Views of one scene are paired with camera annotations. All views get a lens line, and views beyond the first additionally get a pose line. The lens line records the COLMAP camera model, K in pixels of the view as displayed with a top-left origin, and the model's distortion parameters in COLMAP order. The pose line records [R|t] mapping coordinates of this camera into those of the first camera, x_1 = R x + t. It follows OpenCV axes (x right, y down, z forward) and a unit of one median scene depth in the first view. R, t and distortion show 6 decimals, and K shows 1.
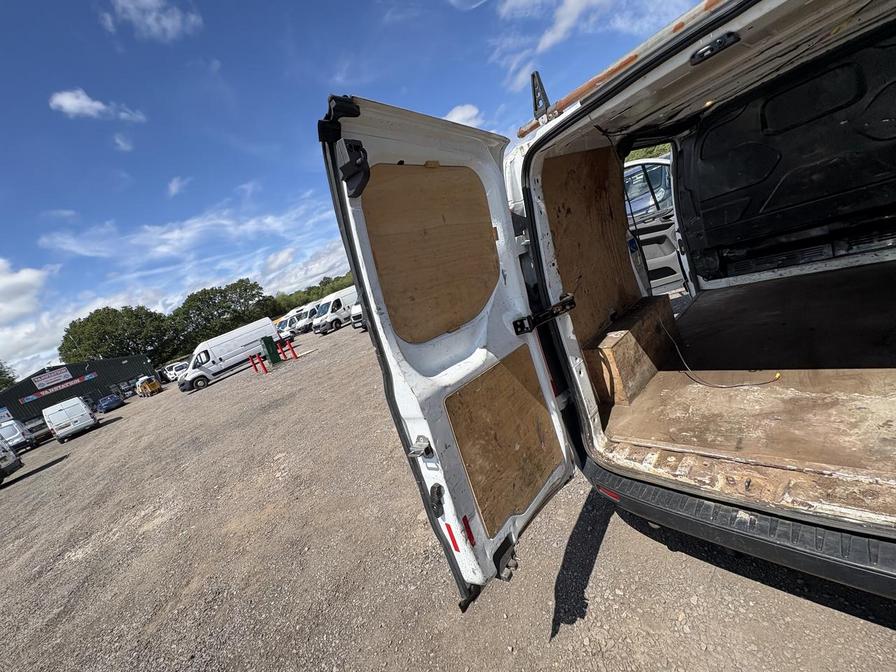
lens RADIAL K [[361.9, 0, 431.4], [0, 361.9, 333.4], [0, 0, 1]] dist [0.000533, -0.000175]
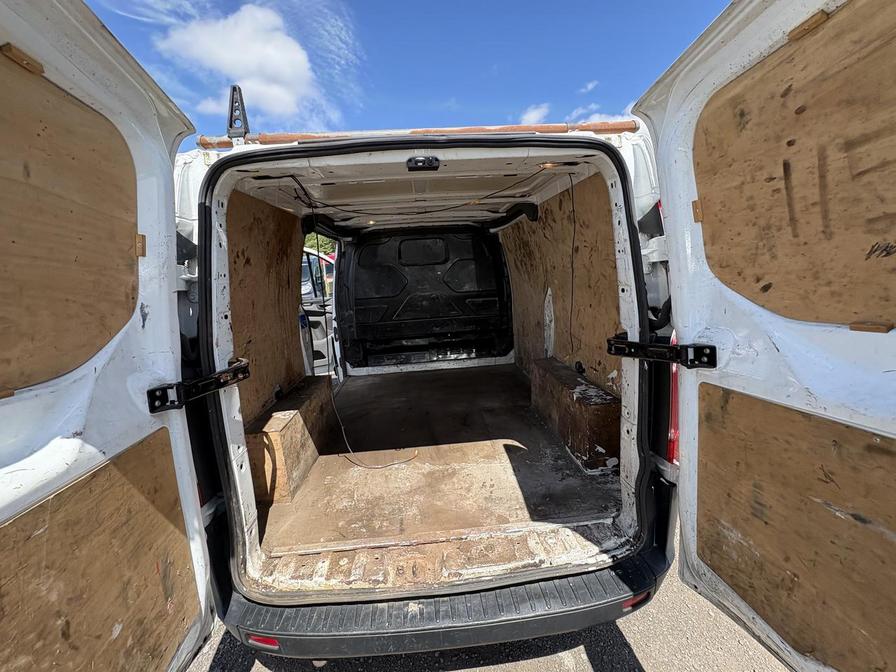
lens RADIAL K [[361.9, 0, 454.2], [0, 361.9, 335.1], [0, 0, 1]] dist [0.000533, -0.000175]
pose [[0.544648, 0.195171, 0.815639, -0.007106], [-0.012846, 0.974372, -0.224575, 0.007166], [-0.838567, 0.111837, 0.533196, 0.228189]]
